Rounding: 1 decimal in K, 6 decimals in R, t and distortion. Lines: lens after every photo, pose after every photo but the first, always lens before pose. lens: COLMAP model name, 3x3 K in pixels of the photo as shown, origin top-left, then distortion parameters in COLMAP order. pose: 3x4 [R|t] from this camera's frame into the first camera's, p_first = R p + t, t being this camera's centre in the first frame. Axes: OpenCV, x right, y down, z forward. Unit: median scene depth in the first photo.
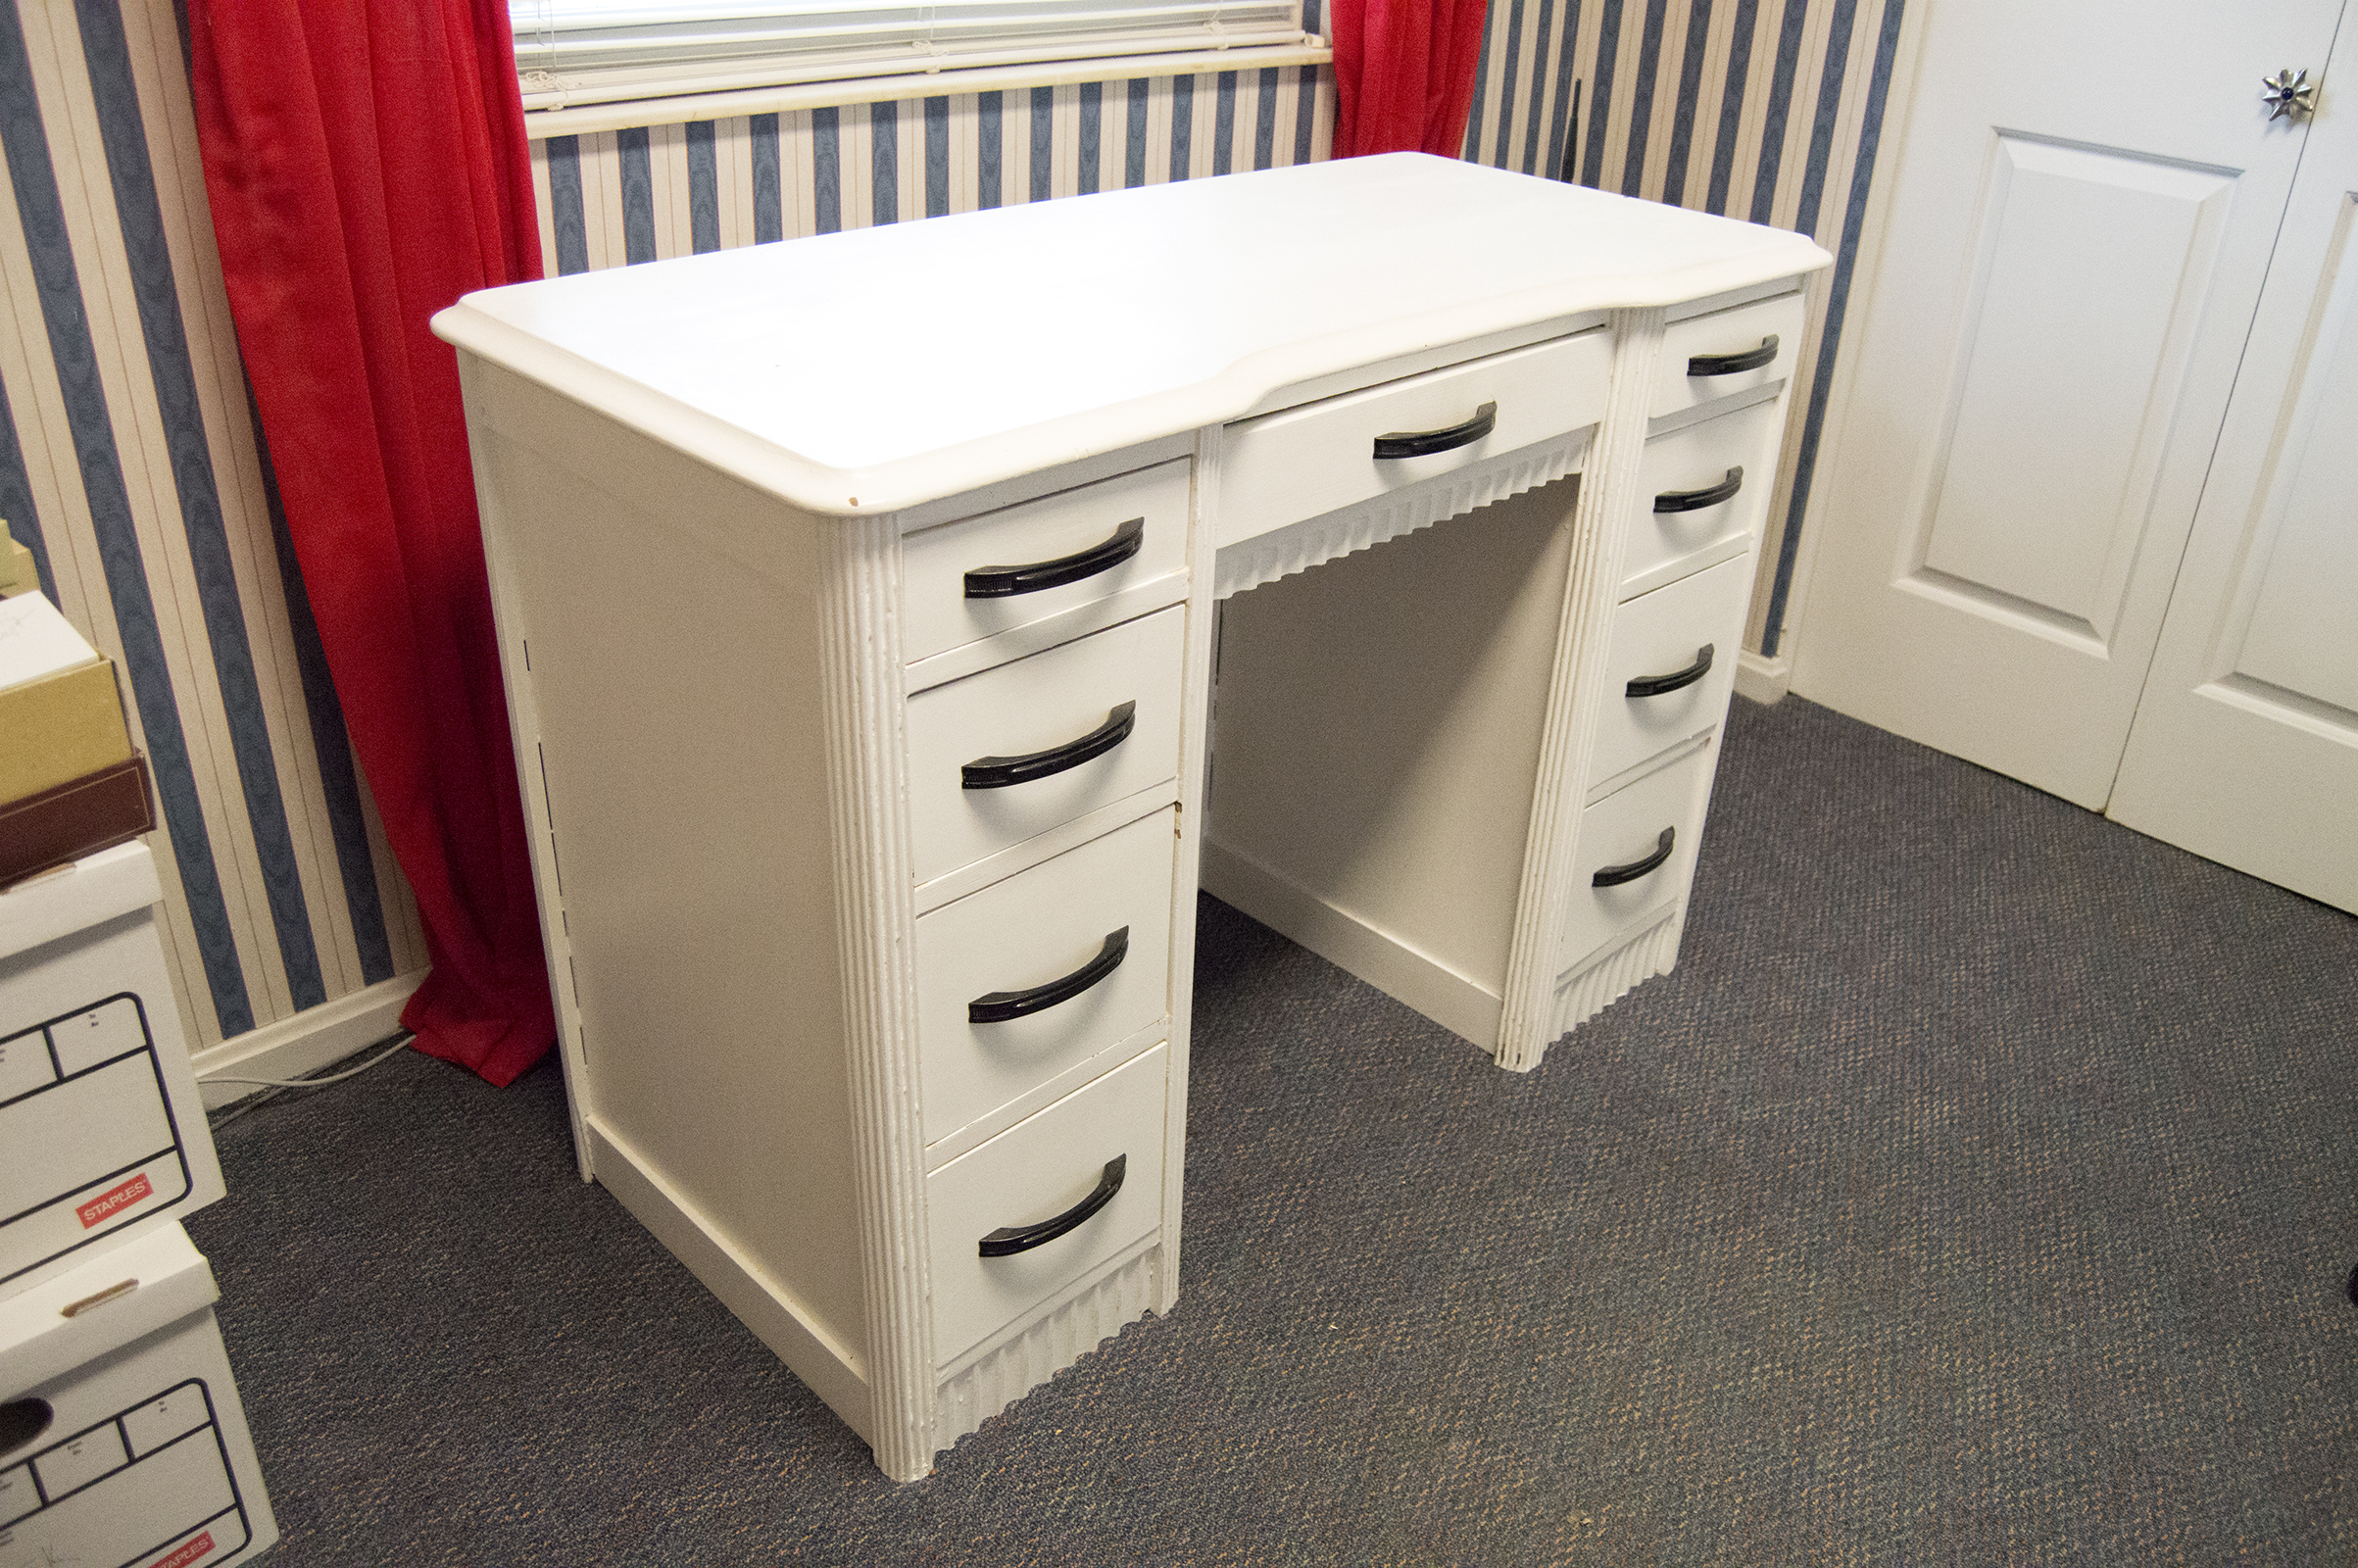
lens RADIAL K [[1880.0, 0, 1179.0], [0, 1880.0, 784.0], [0, 0, 1]] dist [-0.096208, -0.003913]
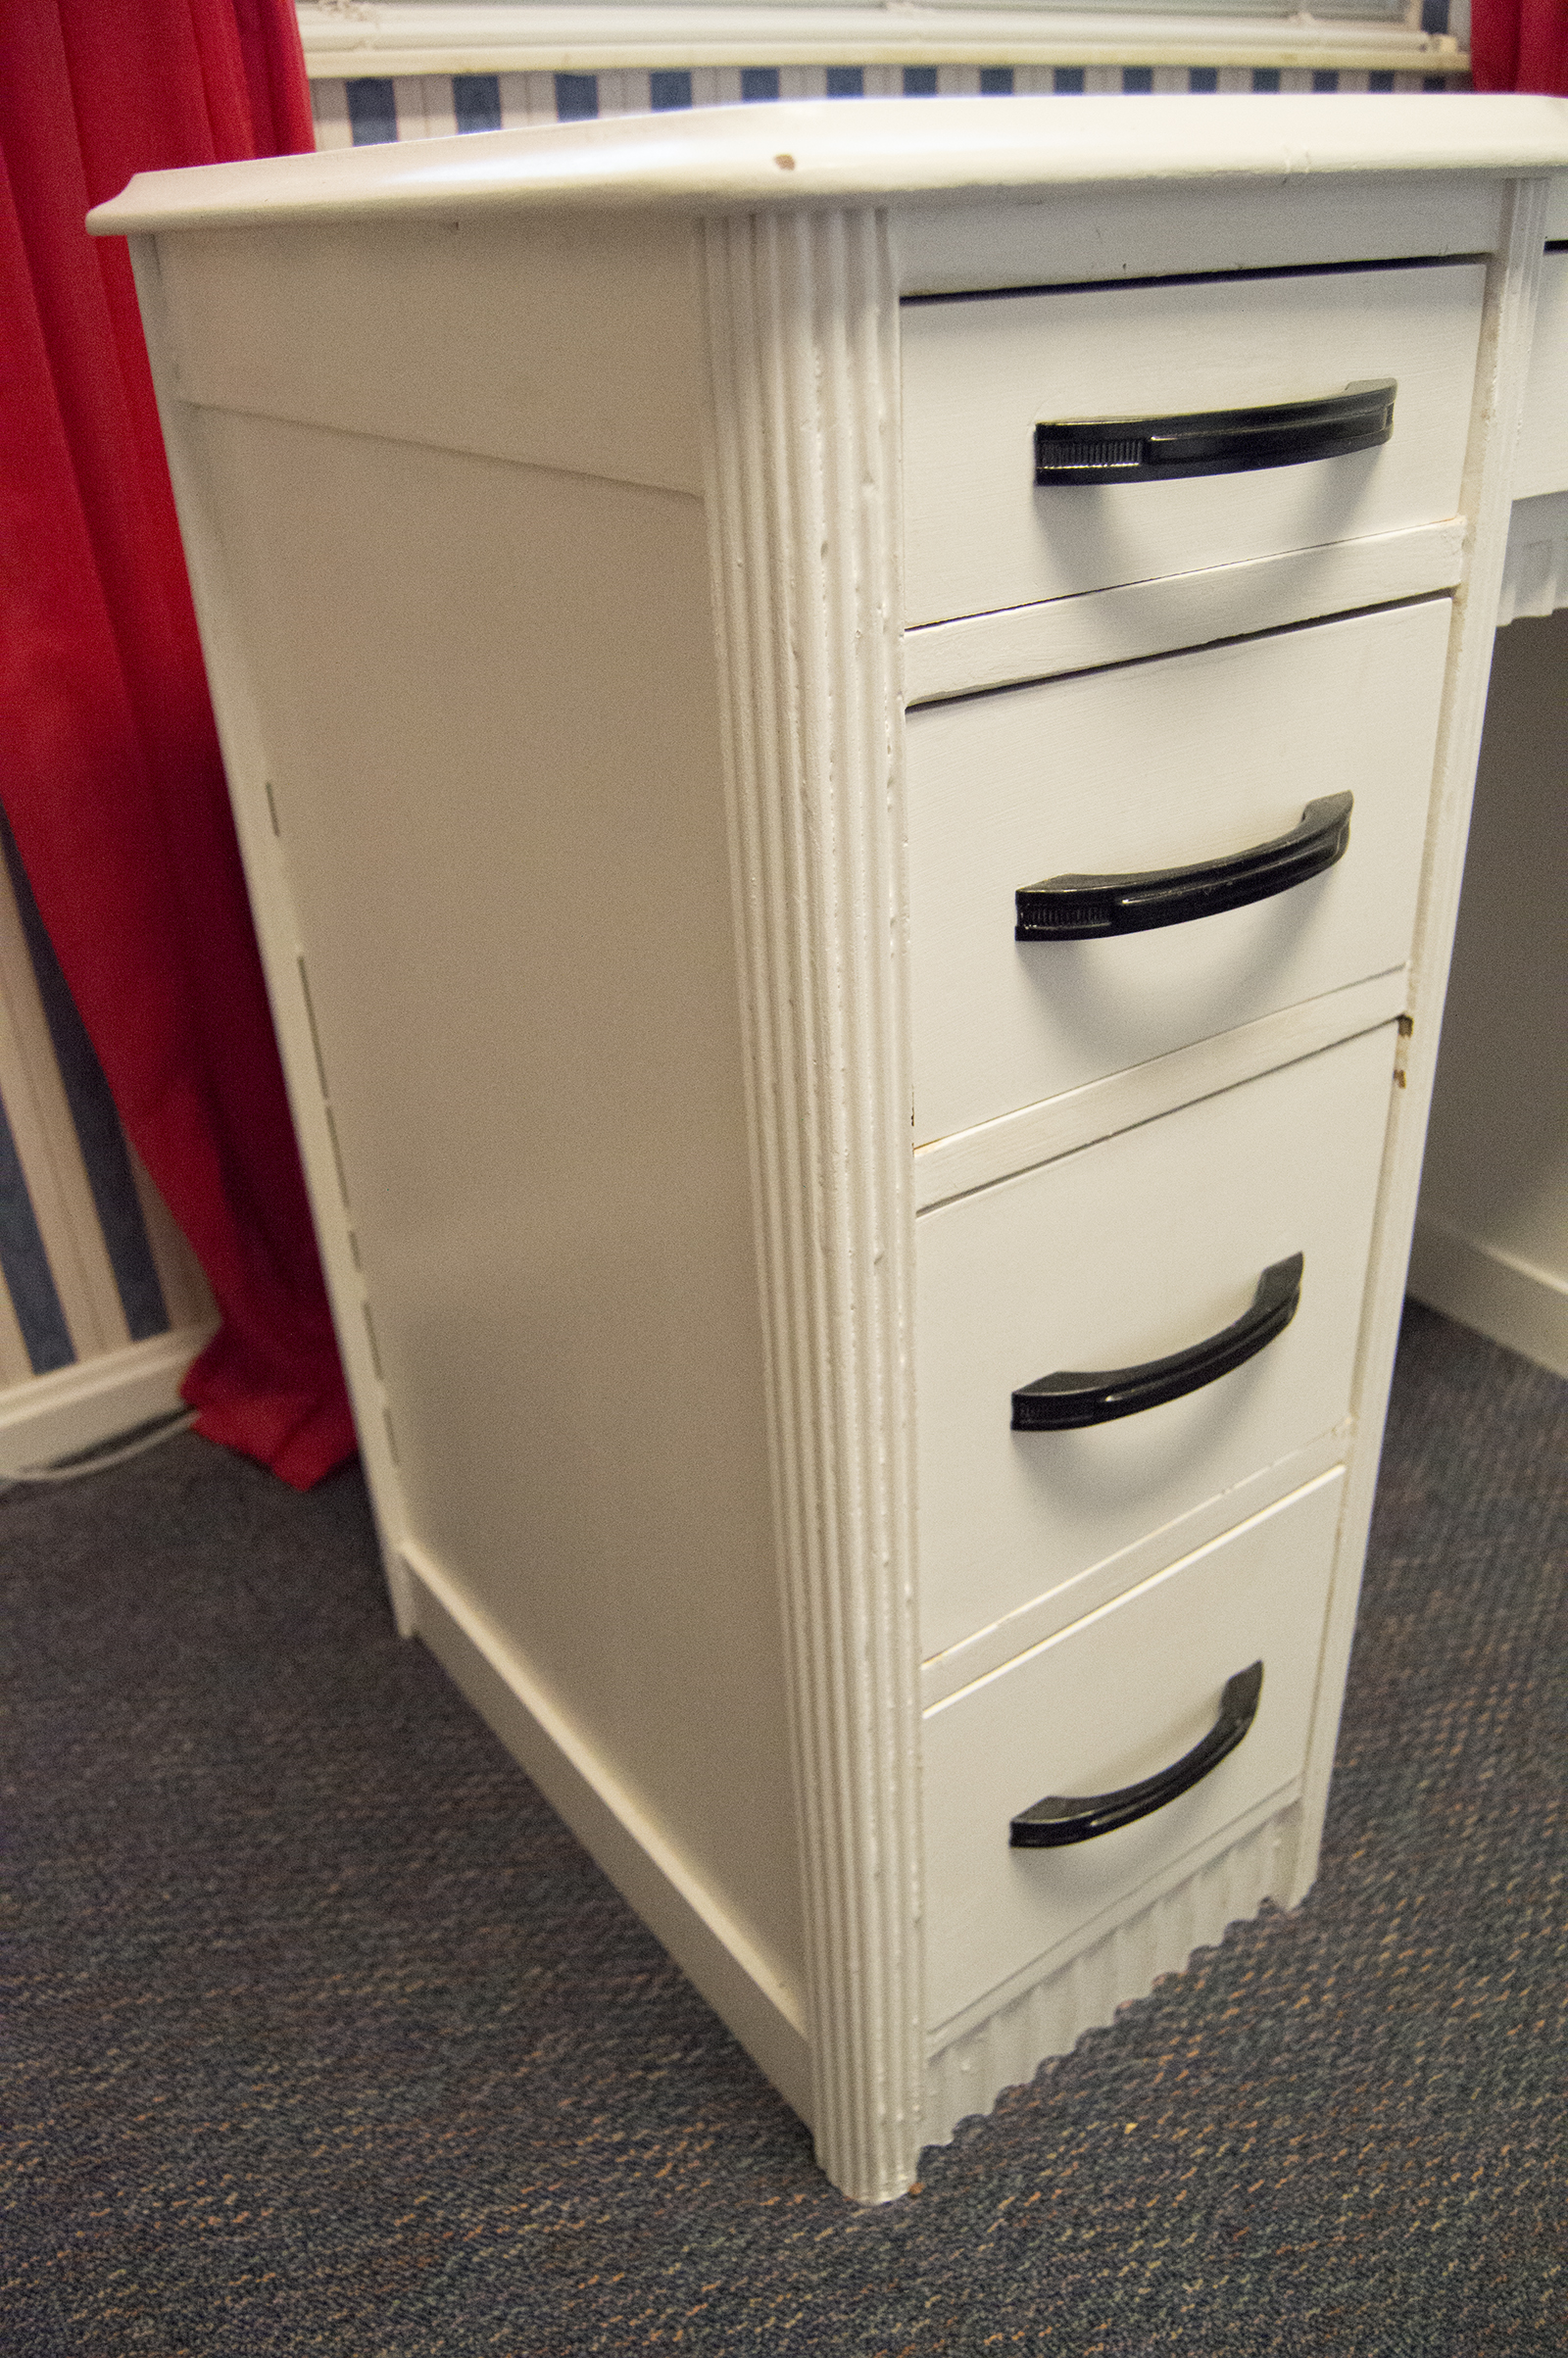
lens RADIAL K [[1830.1, 0, 784.0], [0, 1830.1, 1179.0], [0, 0, 1]] dist [-0.061789, 0.000924]
pose [[0.982682, 0.007155, -0.185162, -0.073554], [-0.006048, 0.999960, 0.006541, 0.050652], [0.185201, -0.005308, 0.982686, 0.452020]]
